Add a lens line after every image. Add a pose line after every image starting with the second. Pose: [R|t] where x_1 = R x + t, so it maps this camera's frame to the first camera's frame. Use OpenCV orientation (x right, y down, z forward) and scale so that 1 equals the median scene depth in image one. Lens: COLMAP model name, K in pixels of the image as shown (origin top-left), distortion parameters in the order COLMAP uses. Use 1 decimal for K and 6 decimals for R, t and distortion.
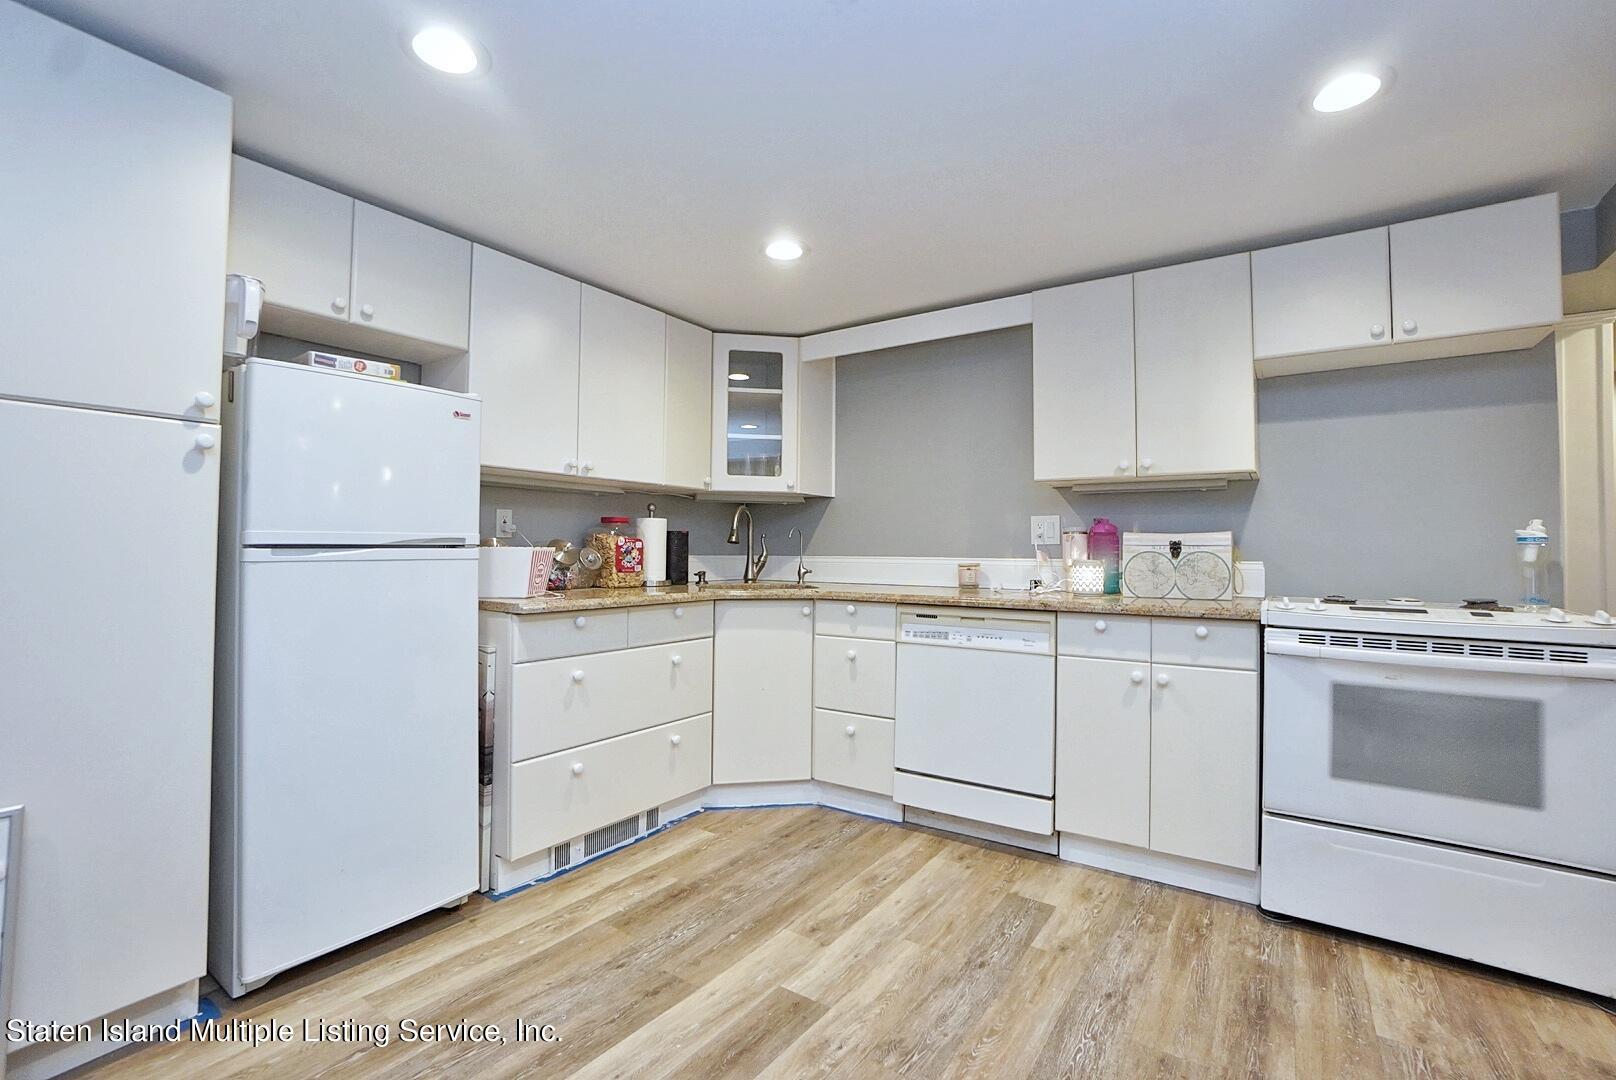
lens RADIAL K [[711.8, 0, 801.9], [0, 711.8, 528.3], [0, 0, 1]] dist [-0.069781, 0.025158]
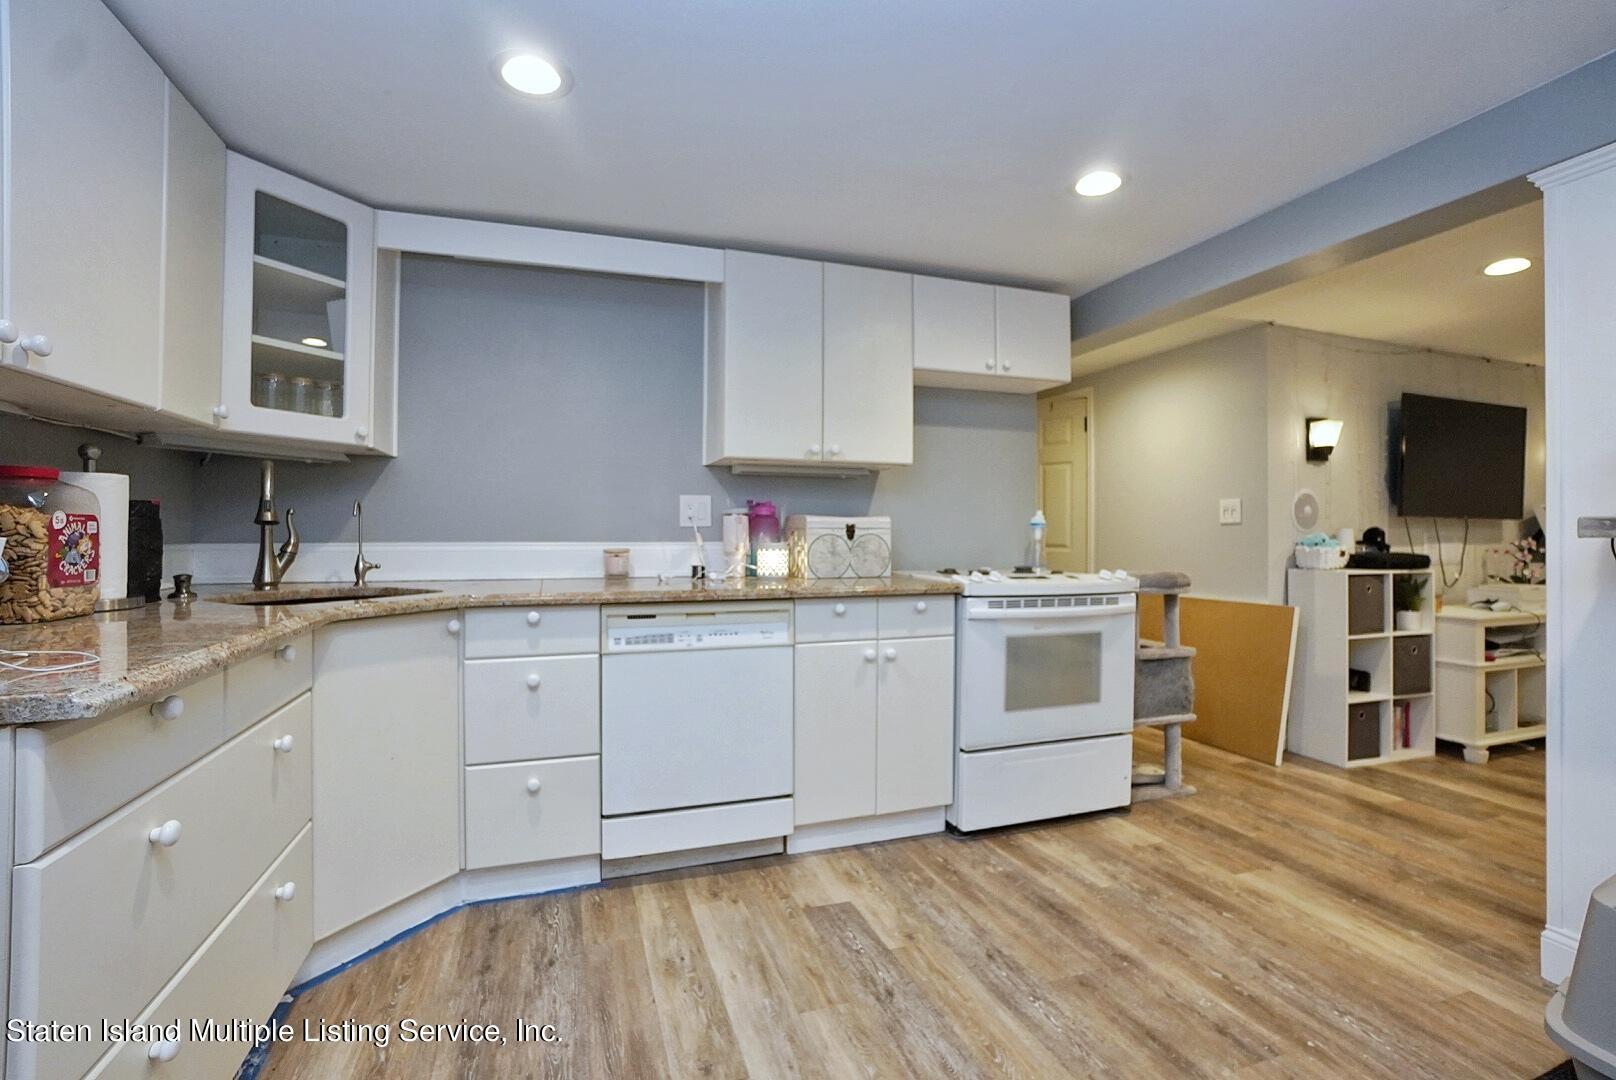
lens RADIAL K [[711.8, 0, 801.9], [0, 711.8, 528.3], [0, 0, 1]] dist [-0.069781, 0.025158]
pose [[0.593150, -0.002270, 0.805089, -0.383225], [-0.022348, 0.999564, 0.019284, 0.005026], [-0.804782, -0.029431, 0.592841, 0.408018]]
